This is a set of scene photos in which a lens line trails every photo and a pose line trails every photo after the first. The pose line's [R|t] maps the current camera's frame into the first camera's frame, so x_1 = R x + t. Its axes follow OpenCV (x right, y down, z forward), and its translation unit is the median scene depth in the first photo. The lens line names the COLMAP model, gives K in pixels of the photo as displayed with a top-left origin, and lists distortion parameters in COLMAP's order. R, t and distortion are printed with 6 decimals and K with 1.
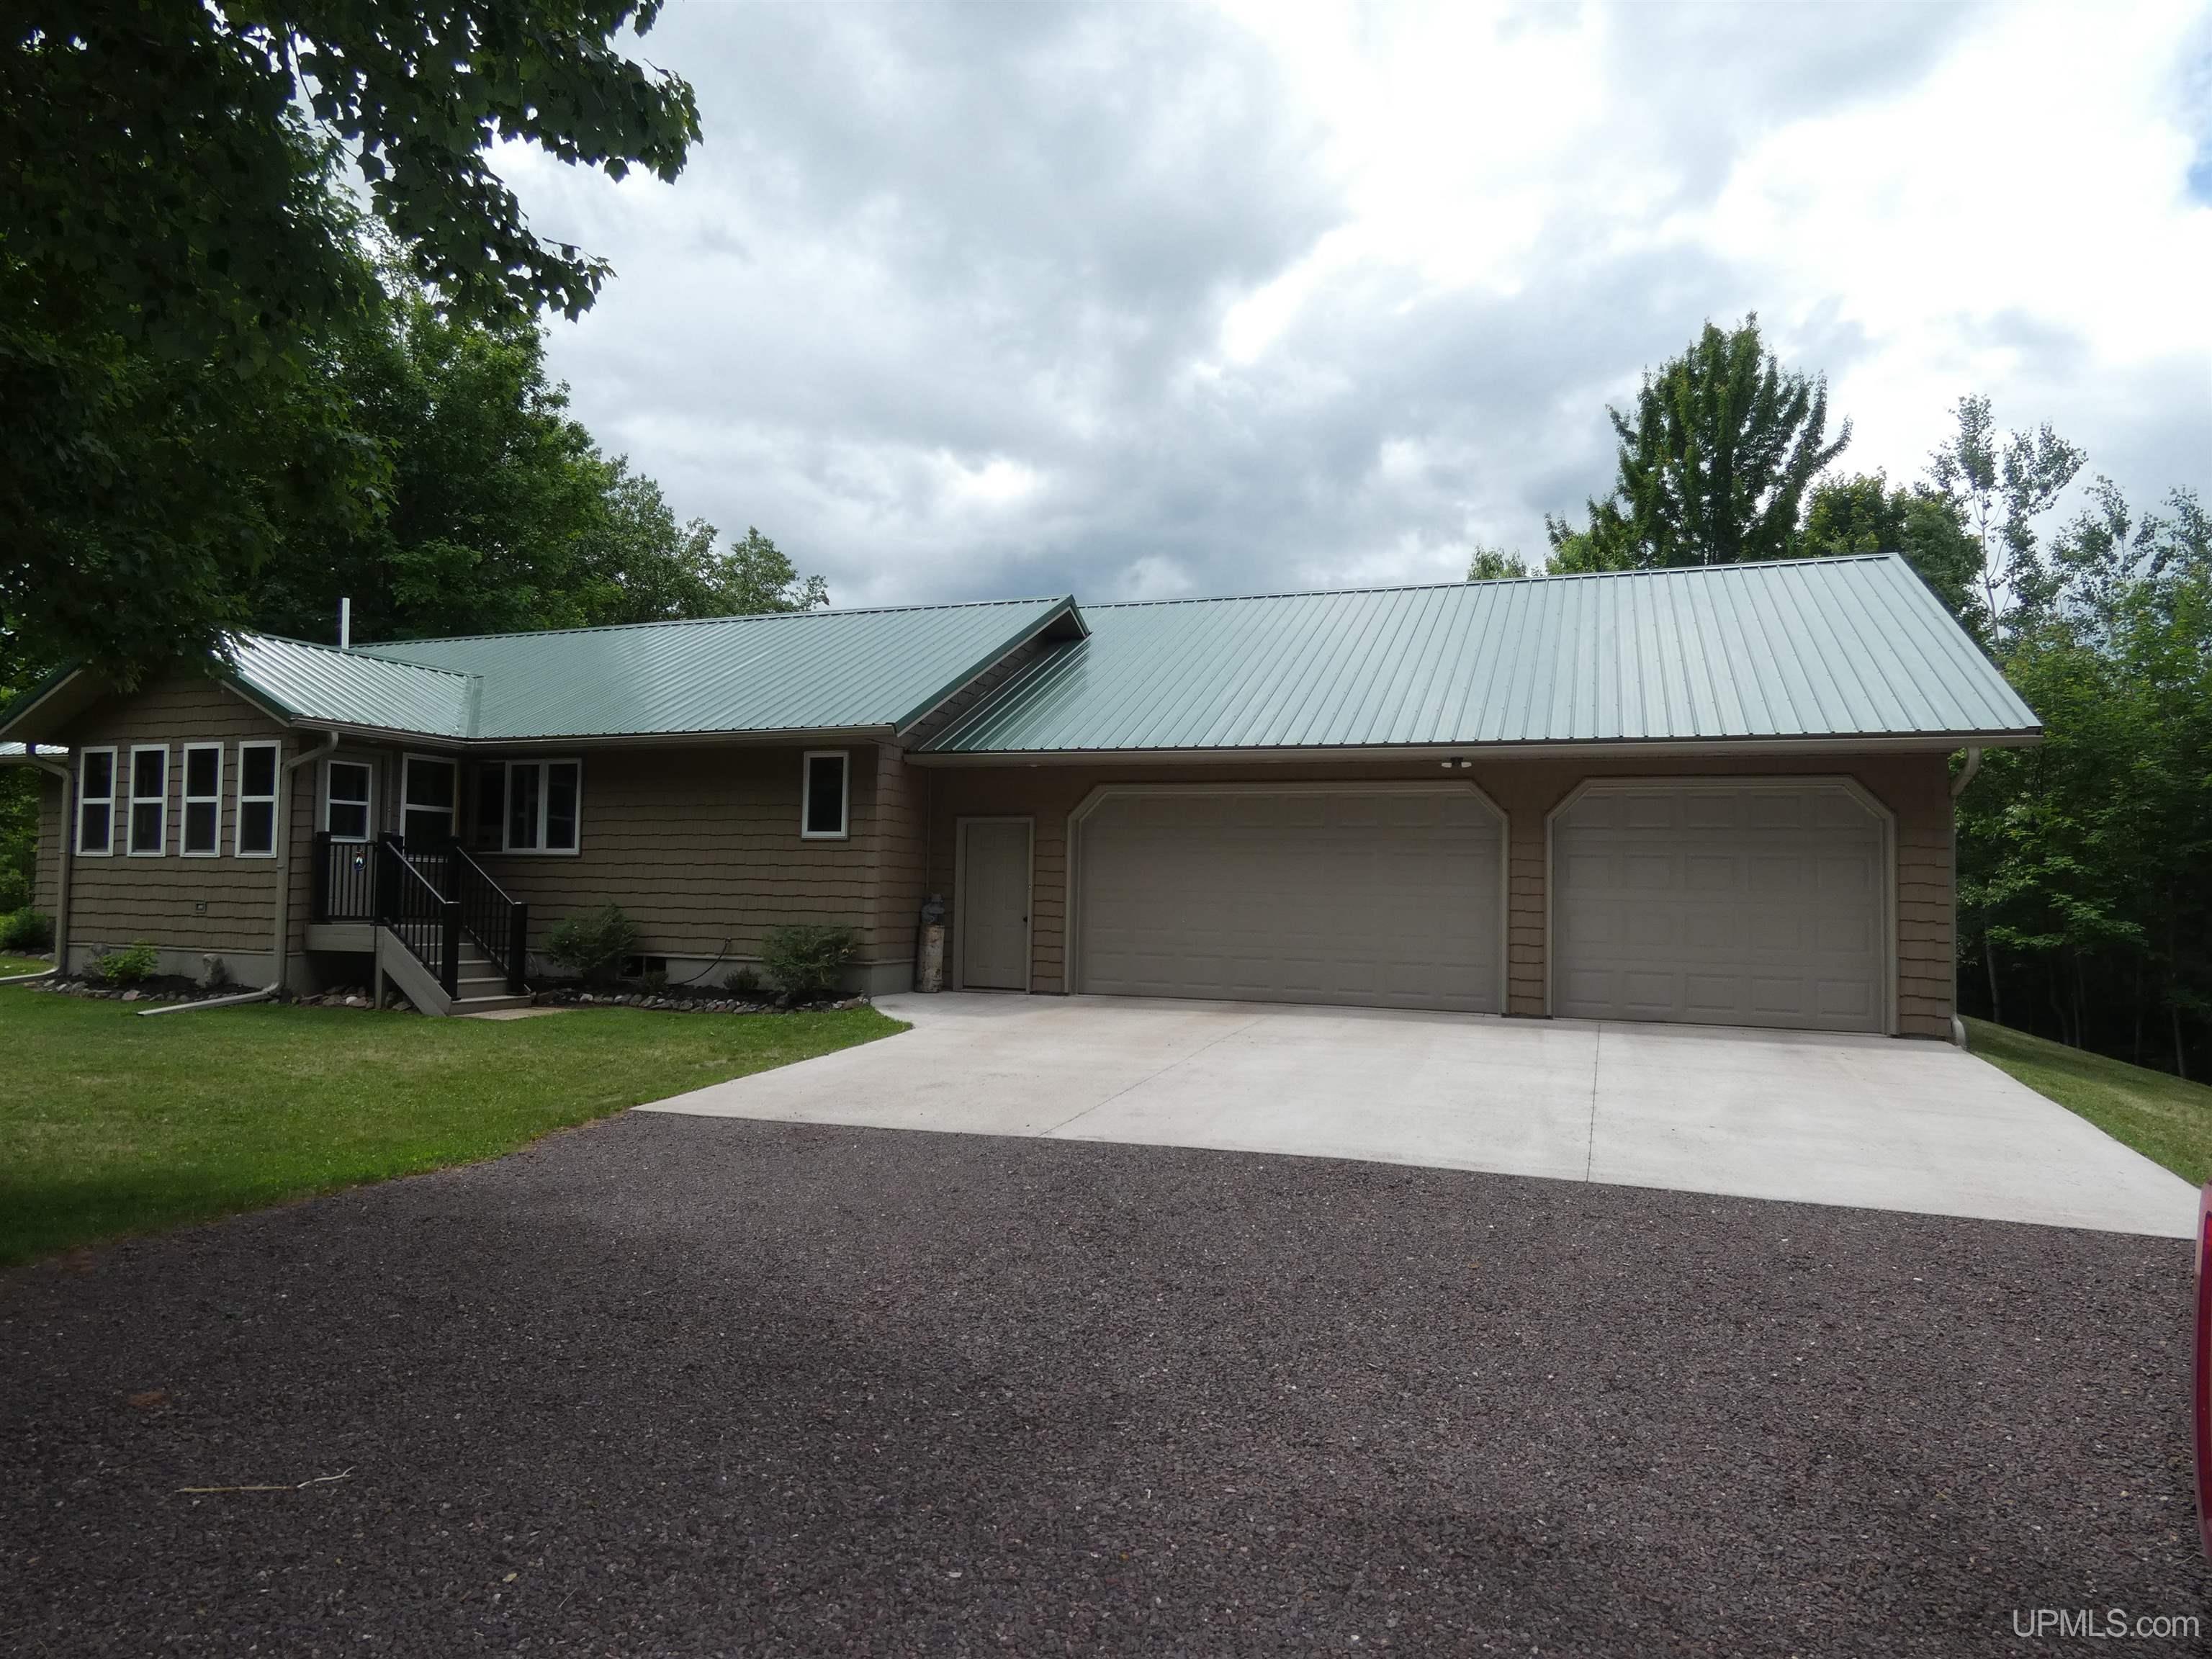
lens RADIAL K [[1305.5, 0, 1103.1], [0, 1305.5, 817.8], [0, 0, 1]] dist [-0.004978, -0.006127]
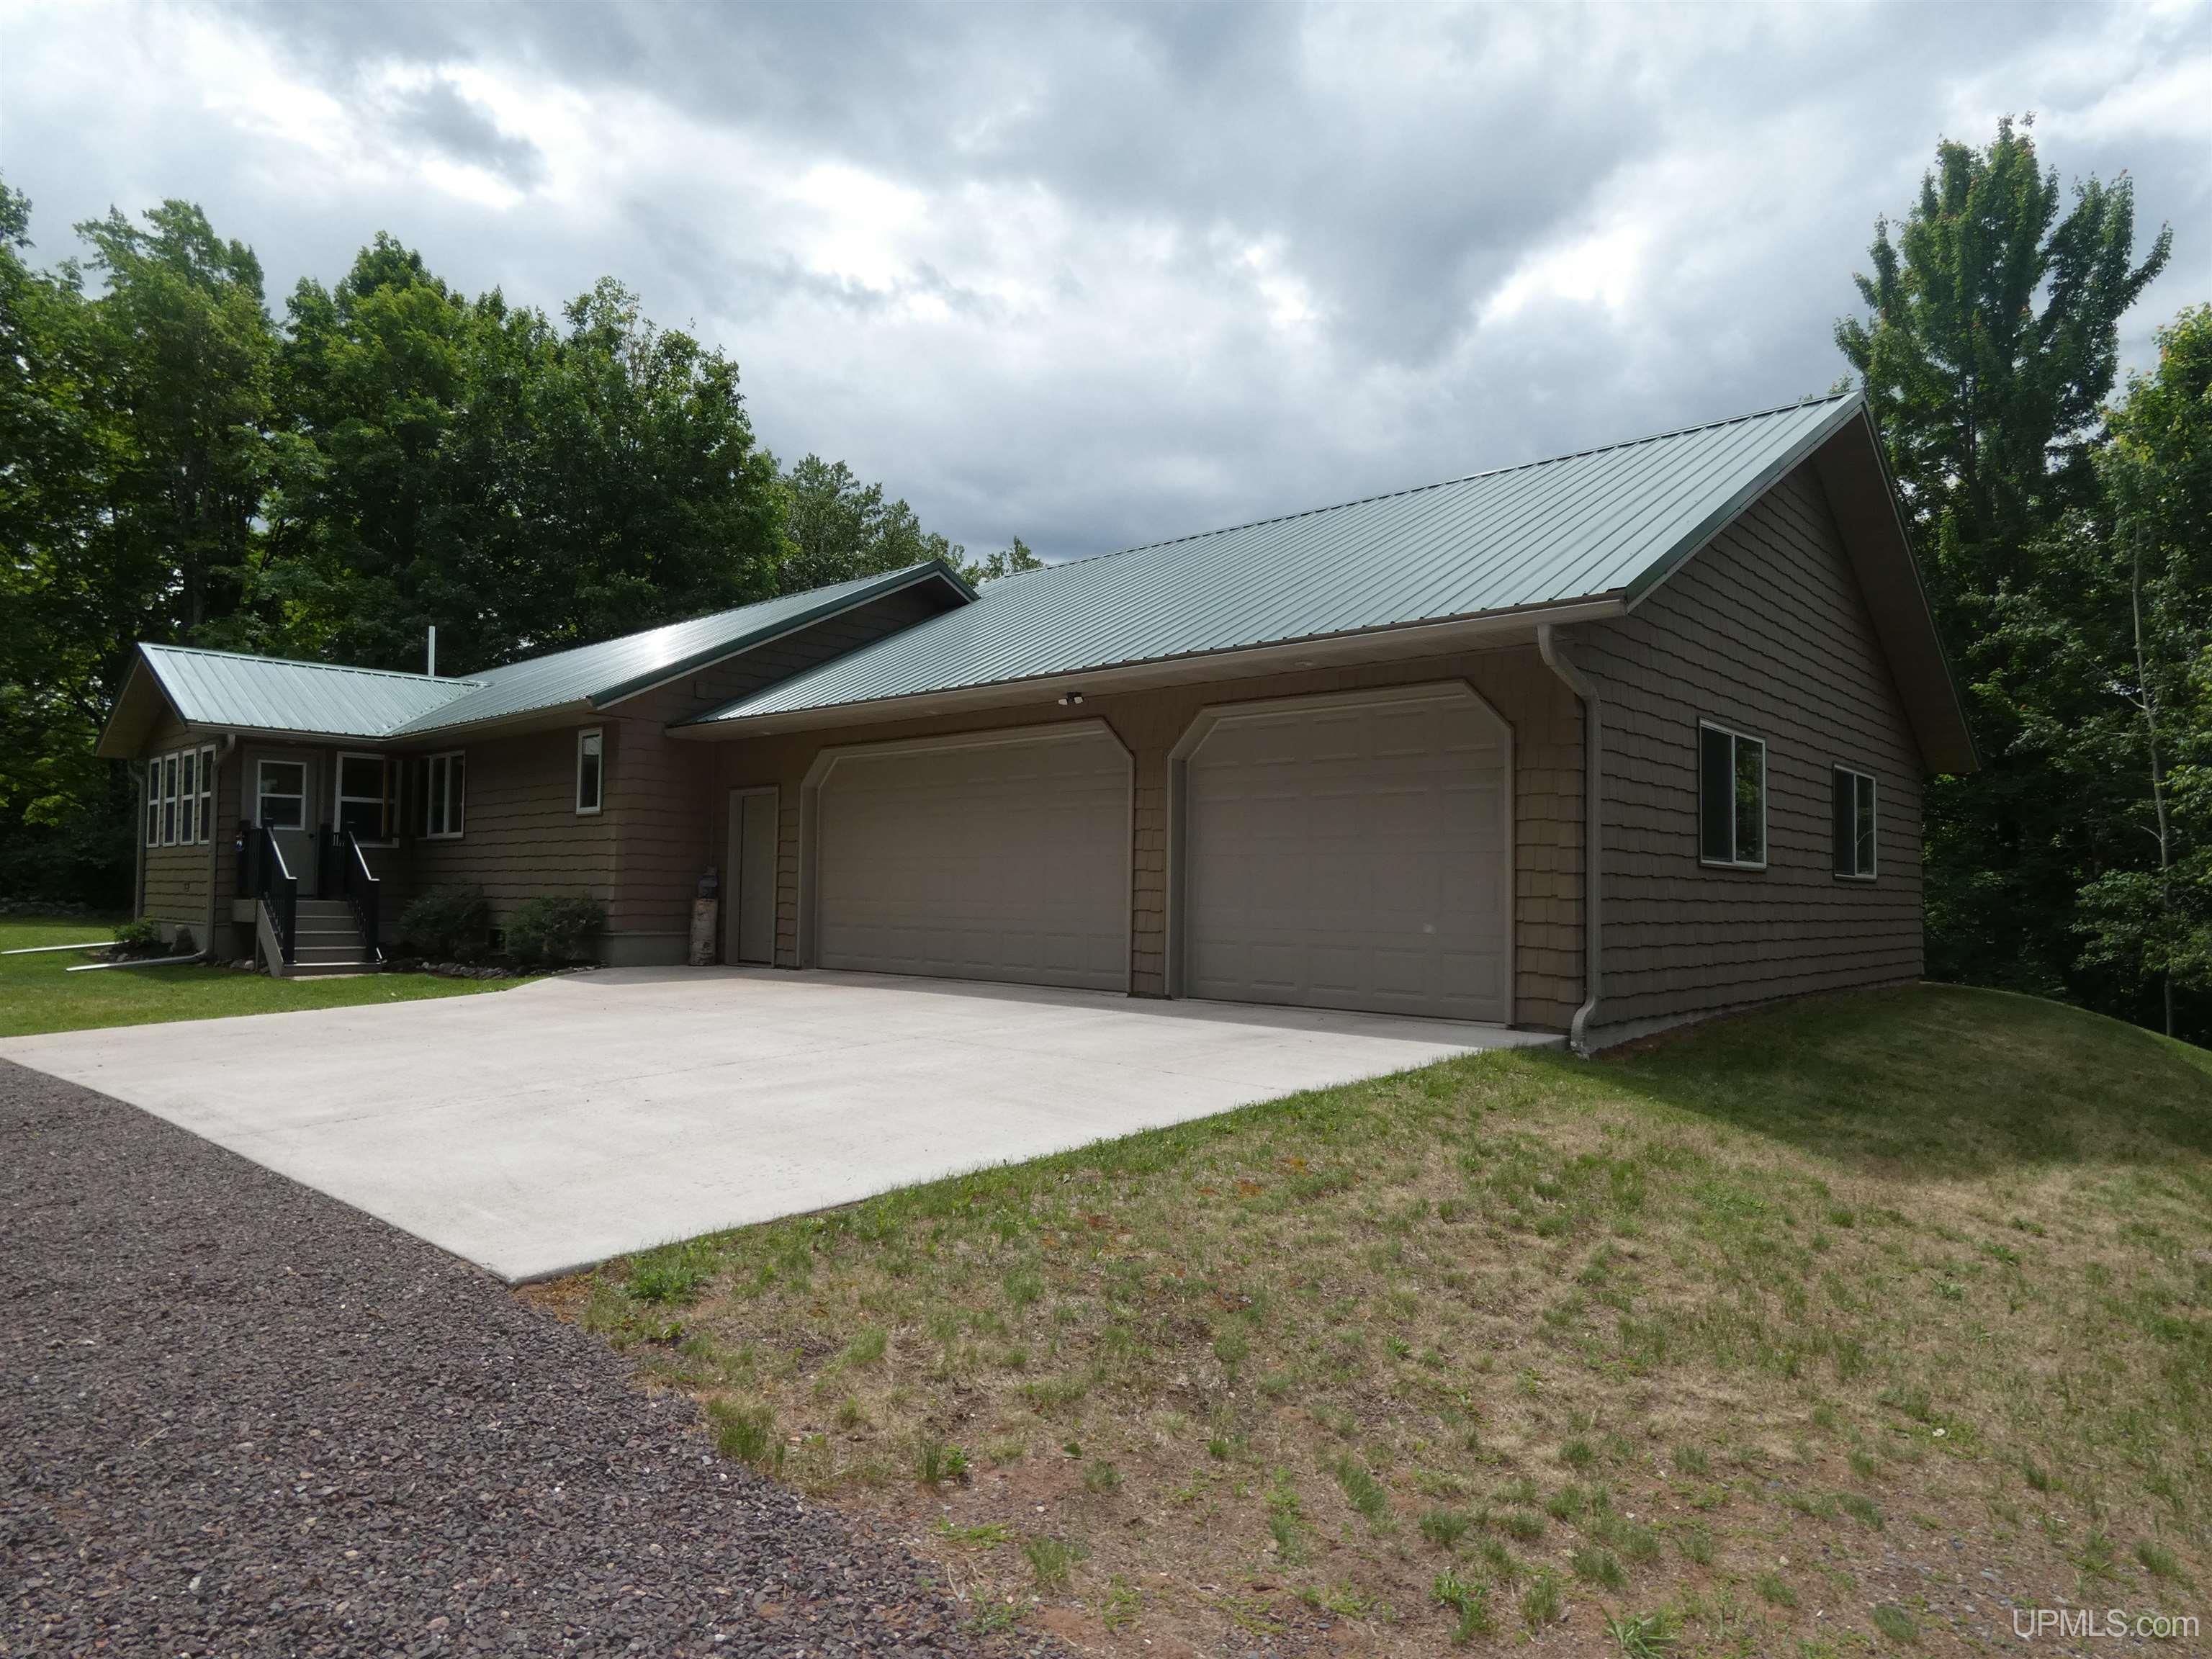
lens RADIAL K [[1305.5, 0, 1105.9], [0, 1305.5, 838.7], [0, 0, 1]] dist [-0.004978, -0.006127]
pose [[0.930973, -0.022939, -0.364367, 0.539311], [0.025860, 0.999661, 0.003140, 0.042632], [0.364171, -0.012346, 0.931250, 0.188159]]
